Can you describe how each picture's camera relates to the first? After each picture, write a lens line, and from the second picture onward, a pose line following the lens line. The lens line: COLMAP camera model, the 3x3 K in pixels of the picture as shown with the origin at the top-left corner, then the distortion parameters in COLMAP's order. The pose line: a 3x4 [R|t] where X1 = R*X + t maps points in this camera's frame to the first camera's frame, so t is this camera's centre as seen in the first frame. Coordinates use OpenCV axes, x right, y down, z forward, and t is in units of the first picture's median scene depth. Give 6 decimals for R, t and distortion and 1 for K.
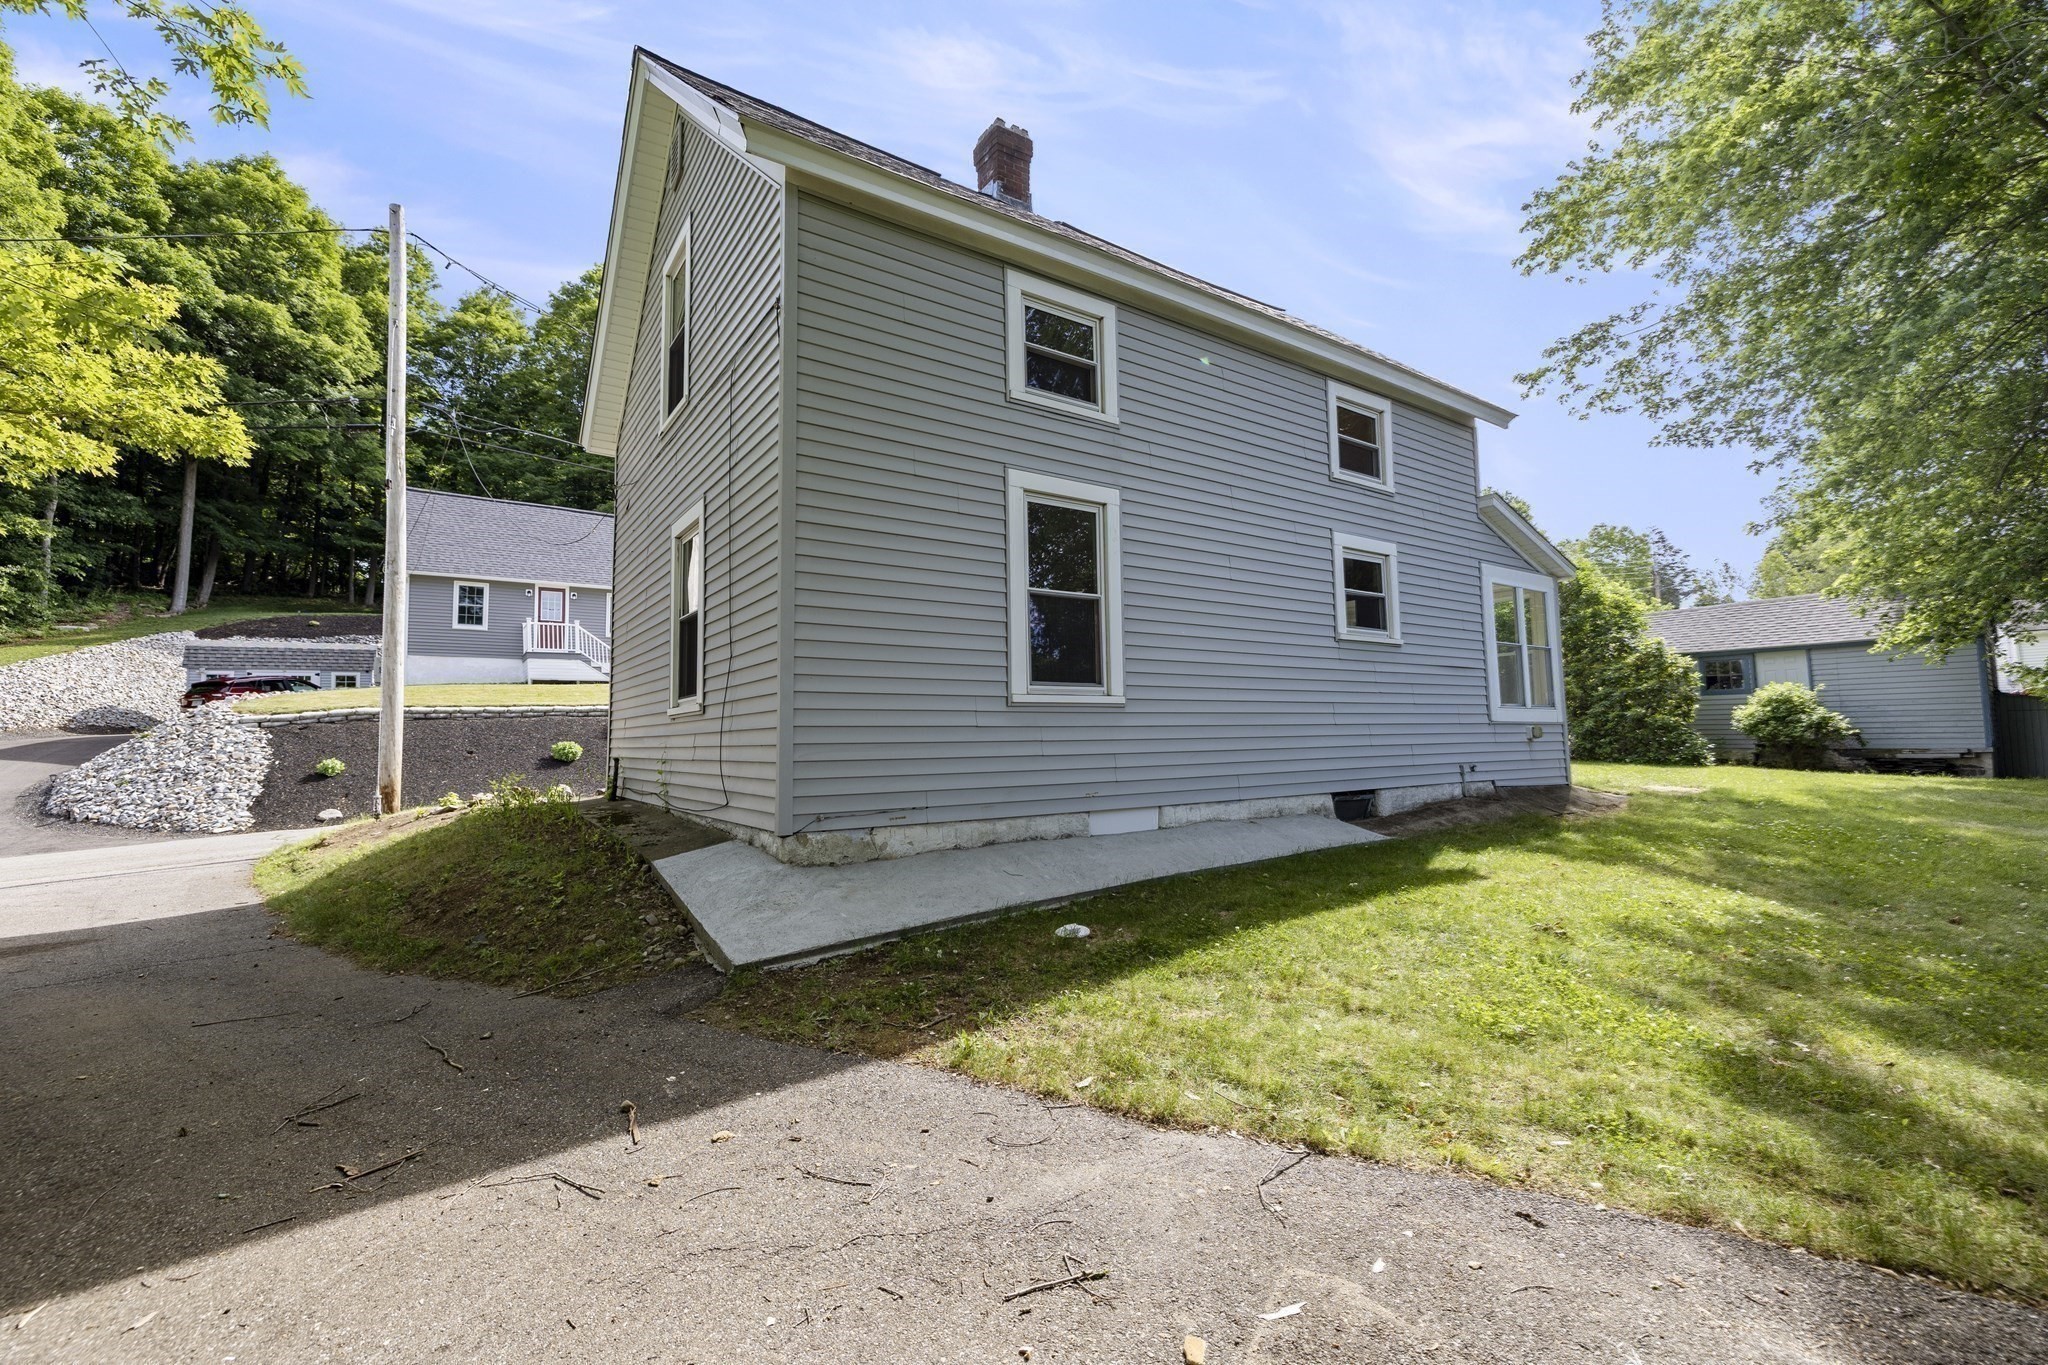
lens RADIAL K [[861.5, 0, 1011.6], [0, 861.5, 681.0], [0, 0, 1]] dist [-0.000224, -0.000551]
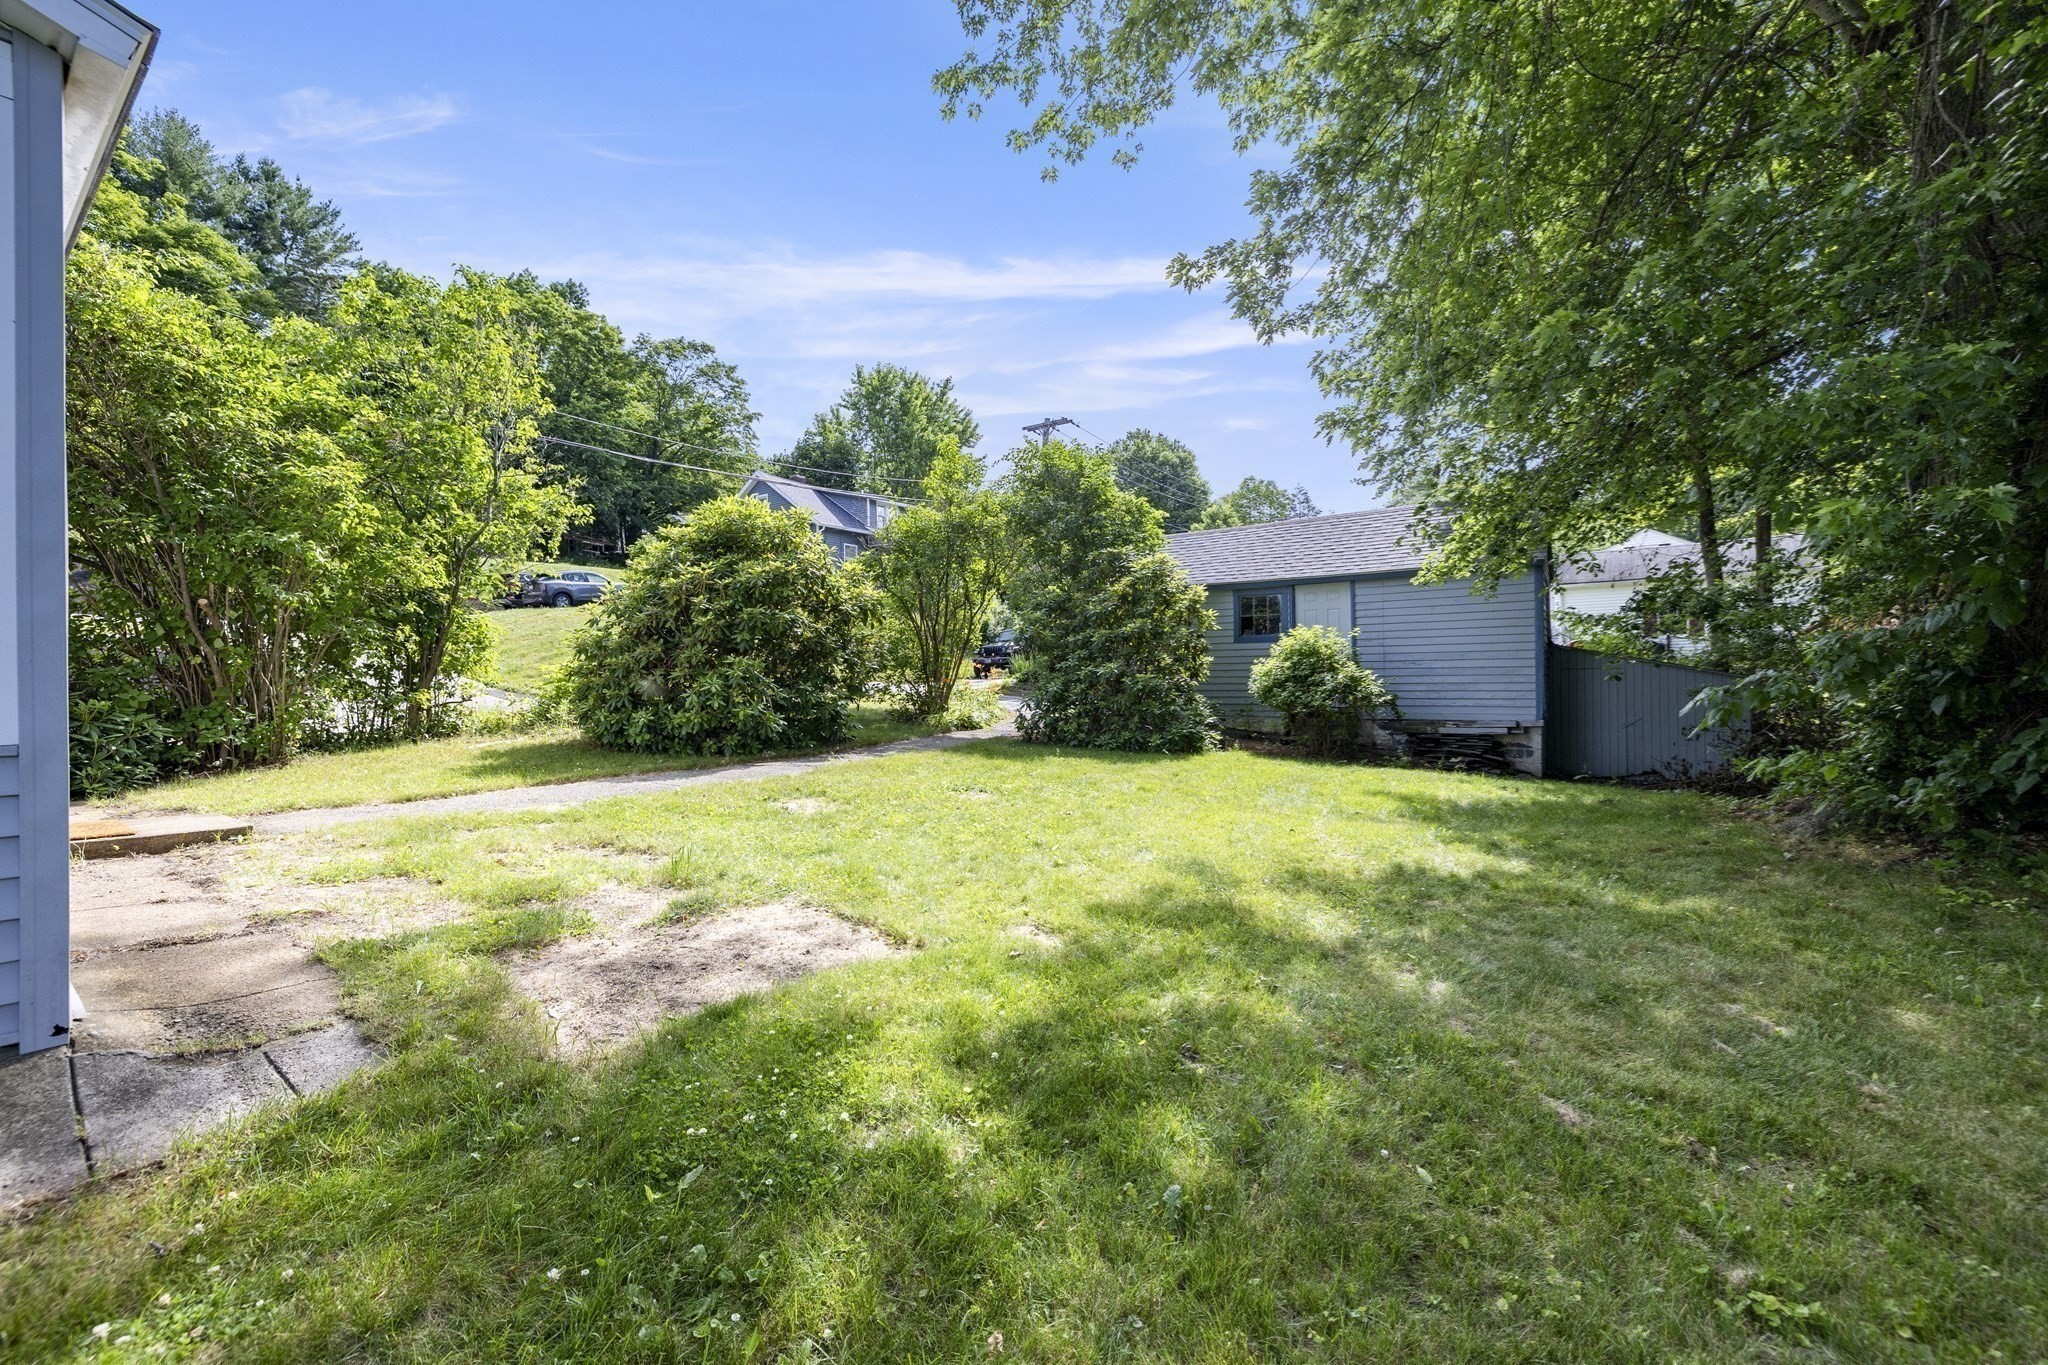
lens RADIAL K [[861.5, 0, 1024.7], [0, 861.5, 679.6], [0, 0, 1]] dist [-0.000224, -0.000551]
pose [[0.949555, 0.001536, 0.313595, 0.531926], [-0.021706, 0.997912, 0.060839, 0.009243], [-0.312847, -0.064577, 0.947606, 0.481648]]
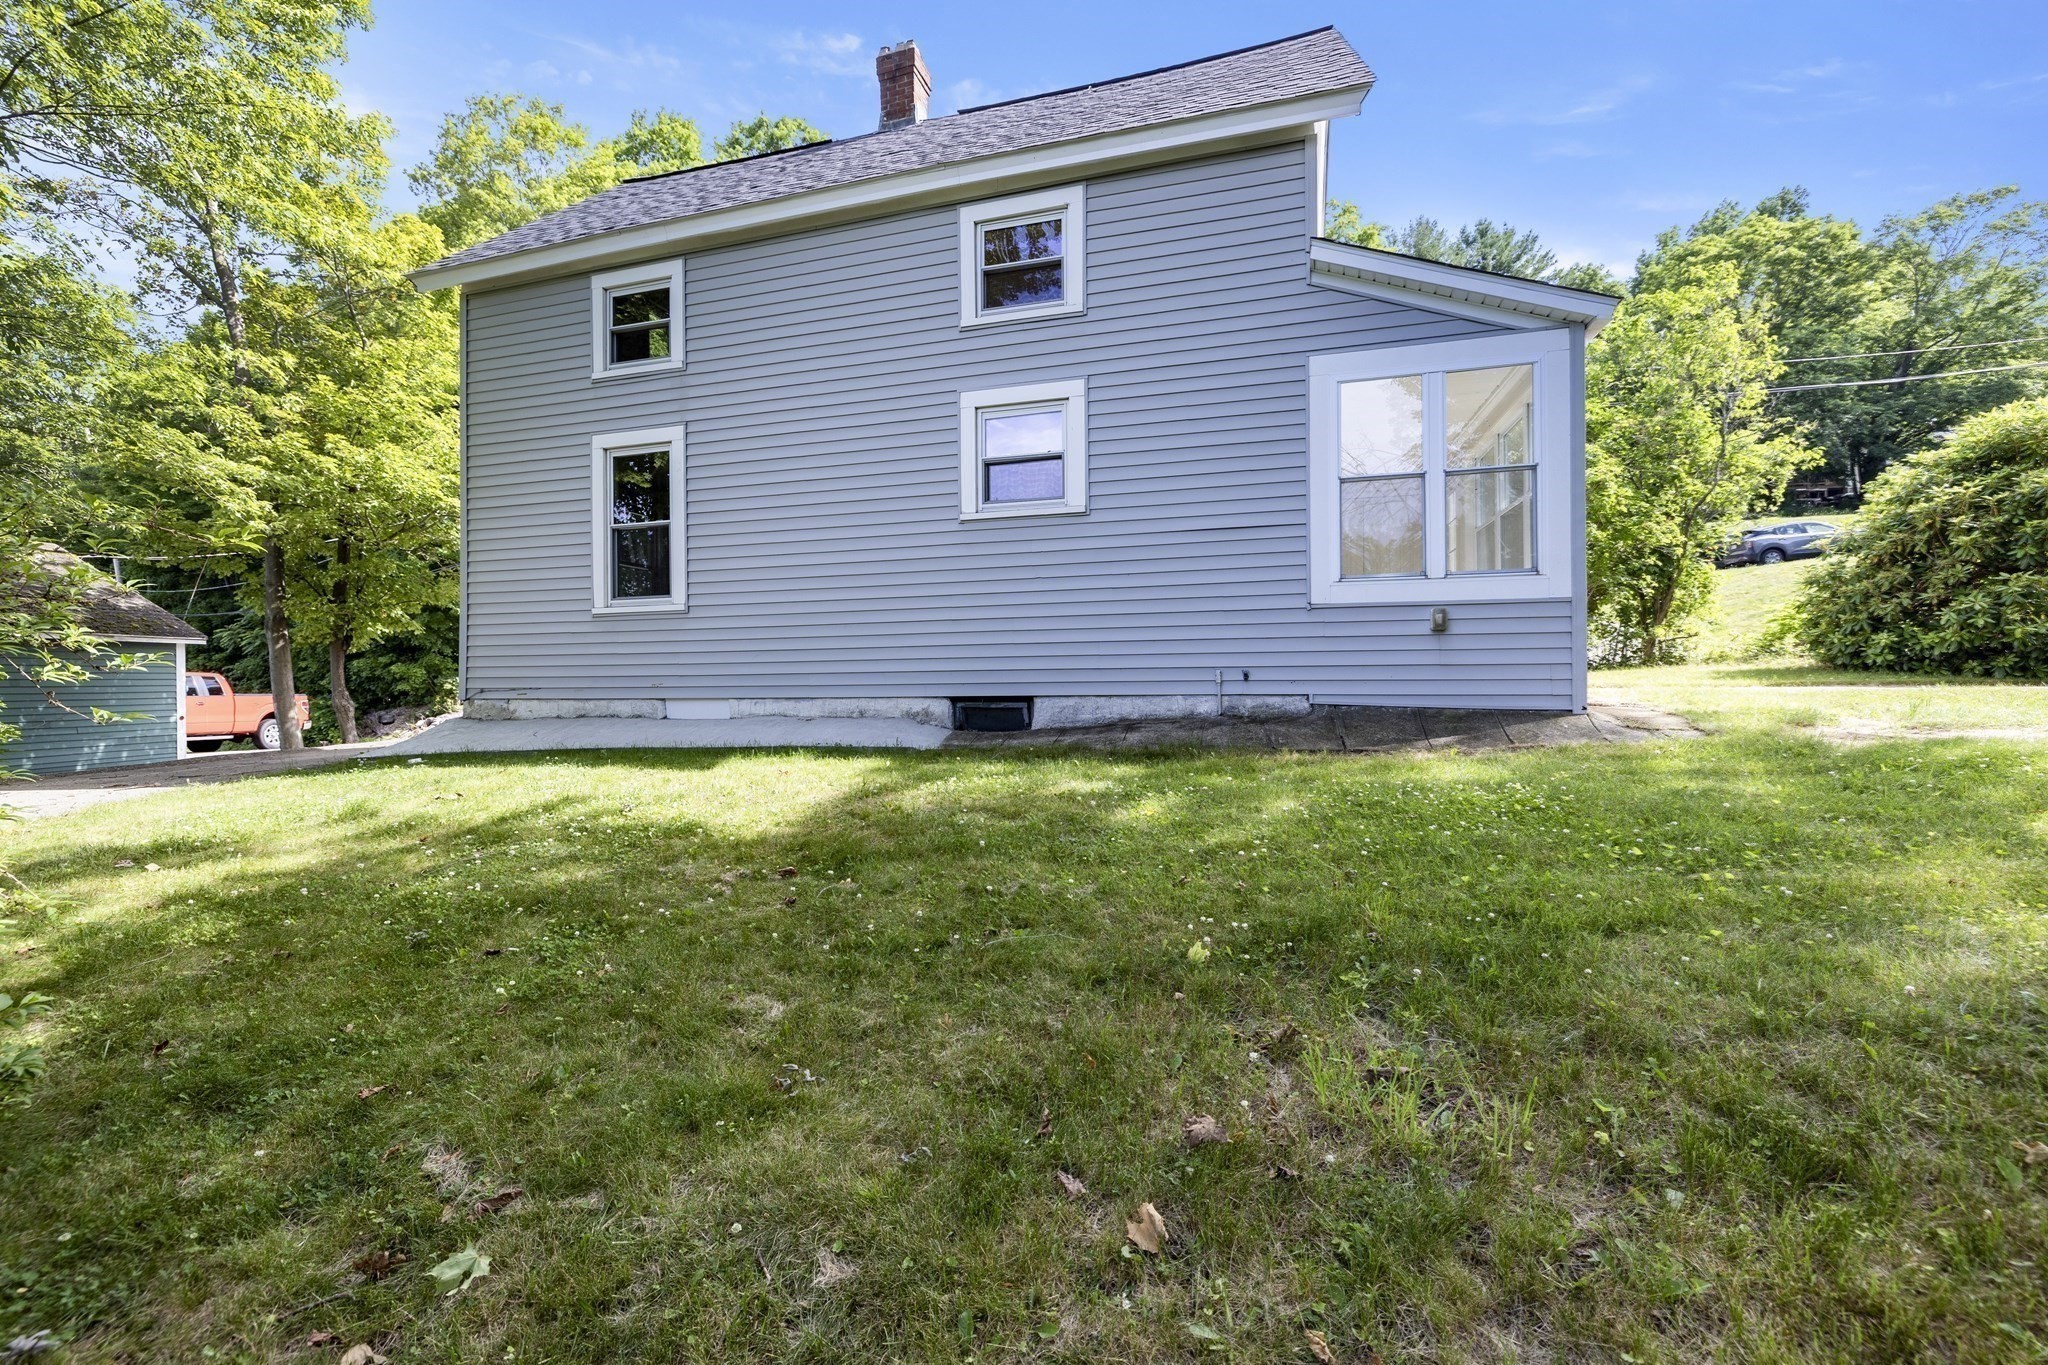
lens RADIAL K [[861.5, 0, 1004.7], [0, 861.5, 680.1], [0, 0, 1]] dist [-0.000224, -0.000551]
pose [[0.625912, 0.013534, -0.779776, 0.554903], [0.055579, 0.996533, 0.061908, 0.030612], [0.777911, -0.082088, 0.622990, 0.250280]]
